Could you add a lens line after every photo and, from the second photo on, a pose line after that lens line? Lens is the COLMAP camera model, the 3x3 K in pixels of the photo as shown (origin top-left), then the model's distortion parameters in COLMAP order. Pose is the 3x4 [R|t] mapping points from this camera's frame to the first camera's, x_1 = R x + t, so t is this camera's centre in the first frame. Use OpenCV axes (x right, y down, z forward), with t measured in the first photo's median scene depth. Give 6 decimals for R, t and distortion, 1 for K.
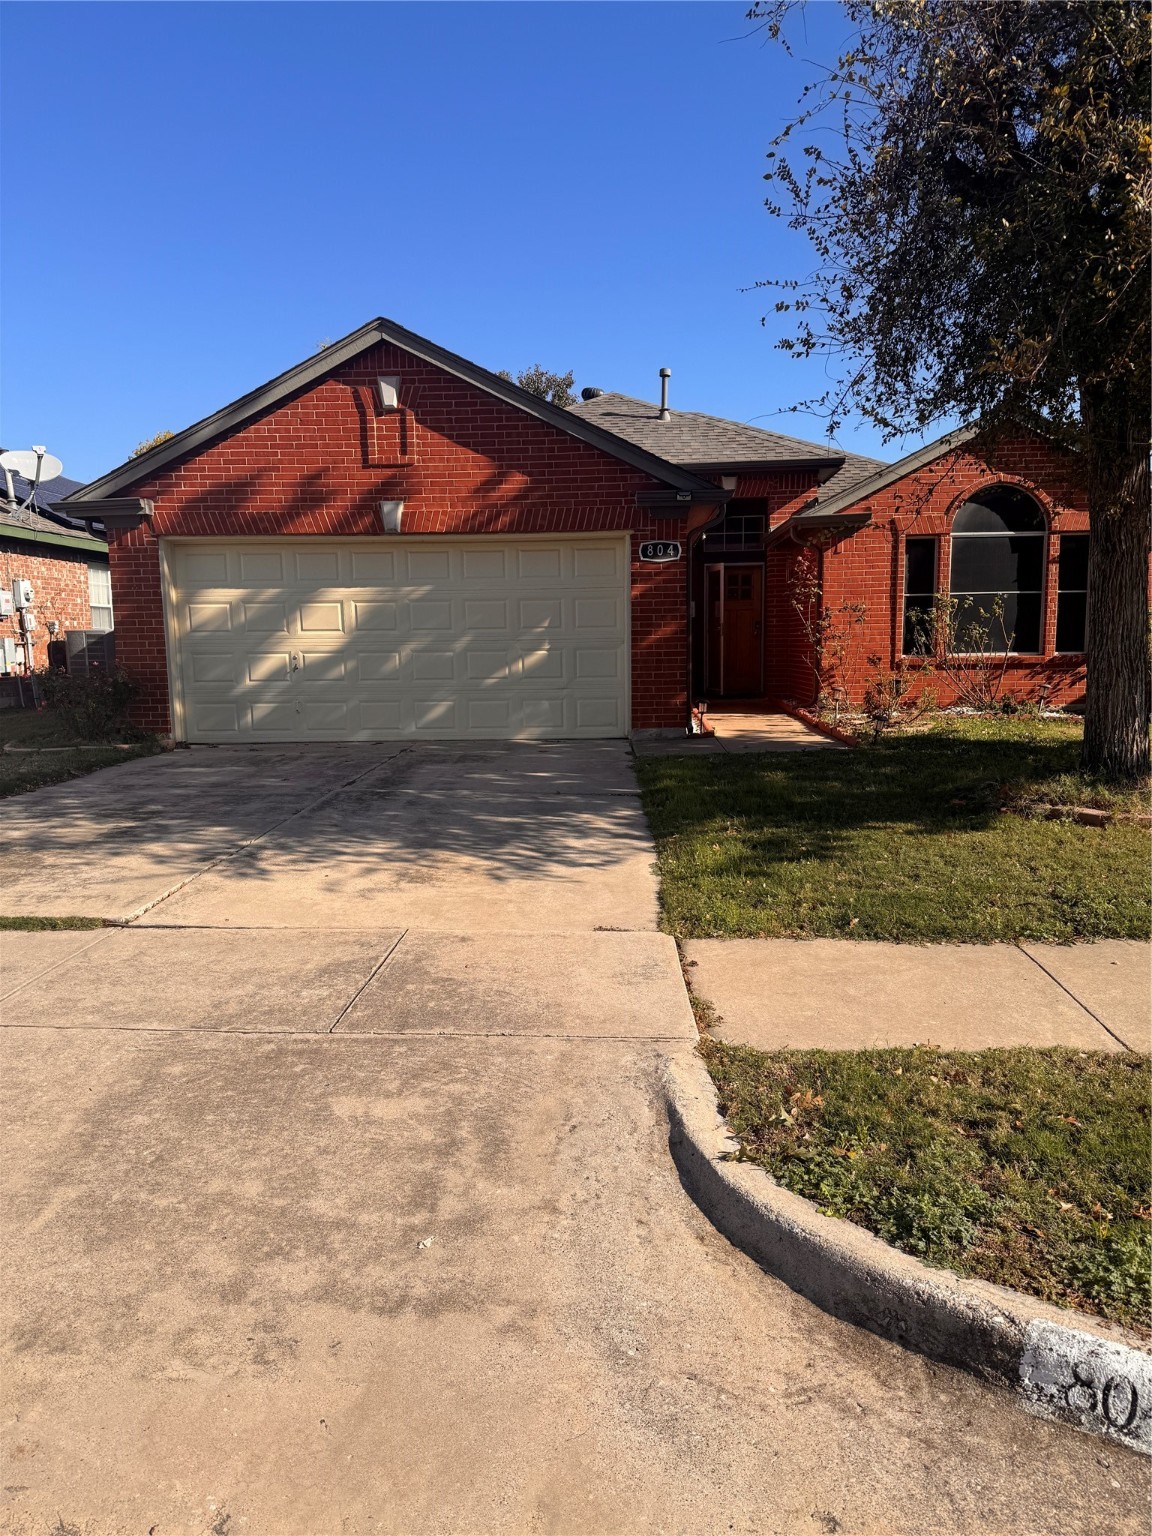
lens RADIAL K [[1078.5, 0, 578.9], [0, 1078.5, 763.0], [0, 0, 1]] dist [0.023736, -0.027483]
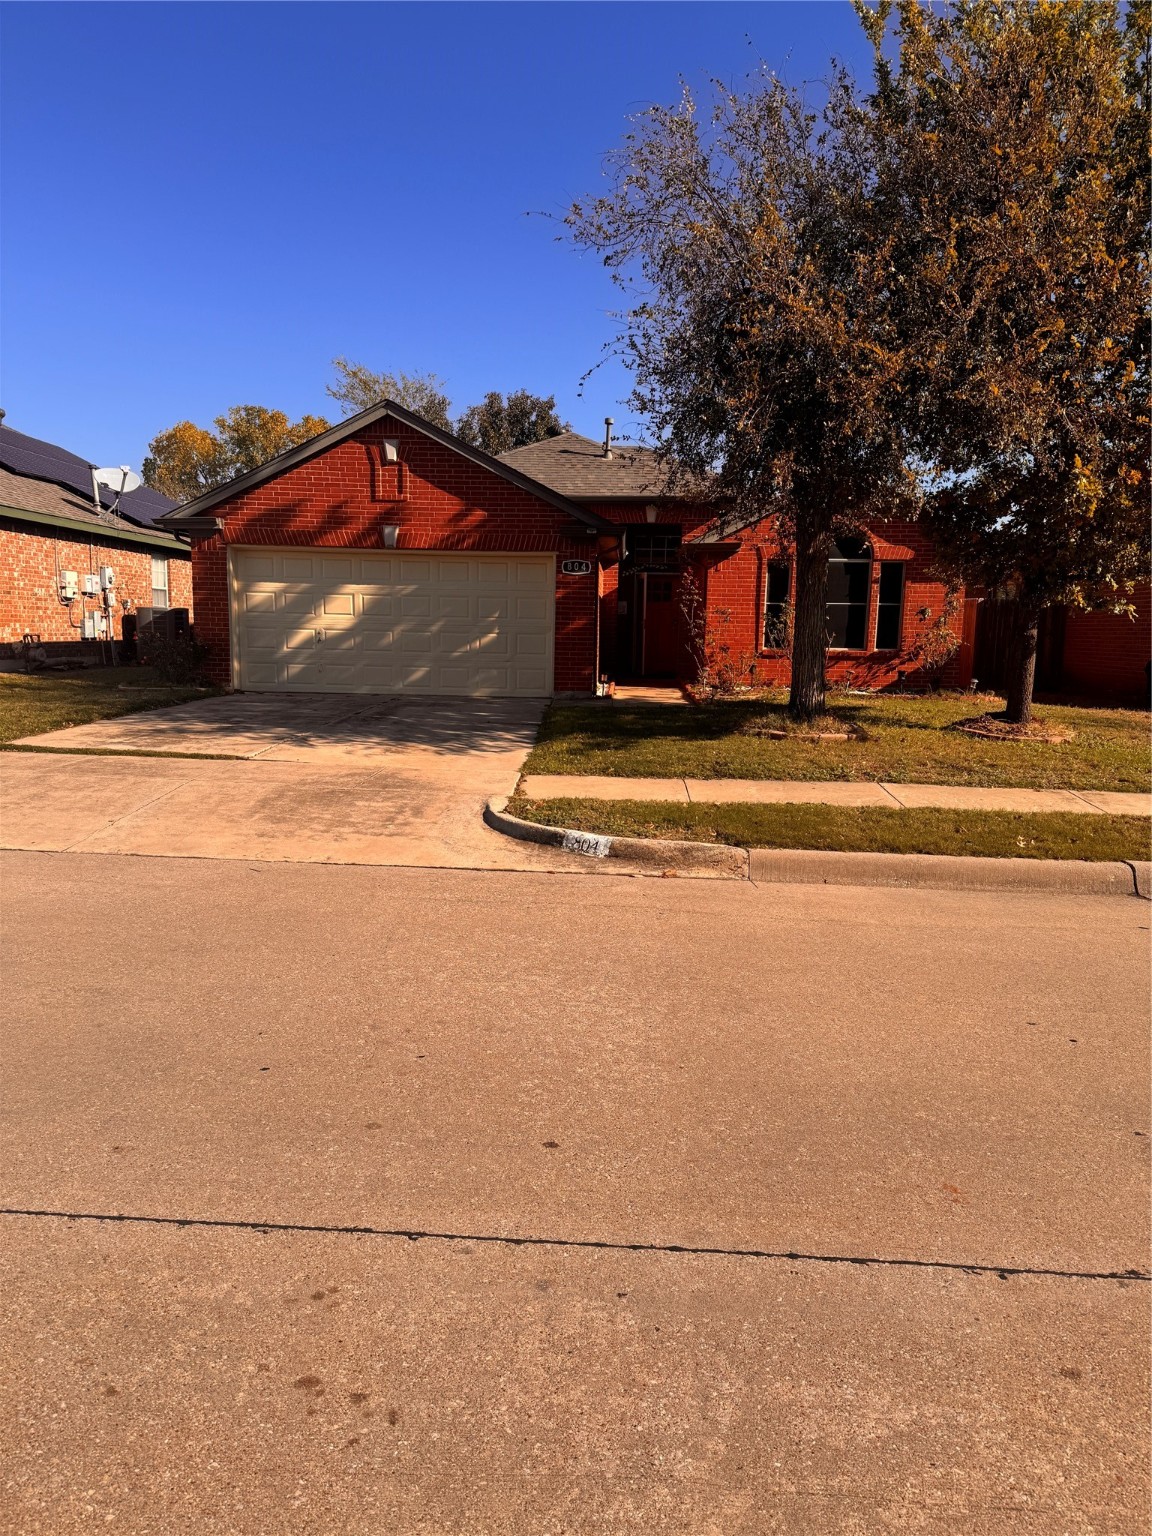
lens RADIAL K [[1078.5, 0, 570.7], [0, 1078.5, 775.3], [0, 0, 1]] dist [0.023736, -0.027483]
pose [[0.999372, 0.035359, -0.002163, 0.079956], [-0.035313, 0.999206, 0.018476, 0.053773], [0.002815, -0.018388, 0.999827, -0.436532]]
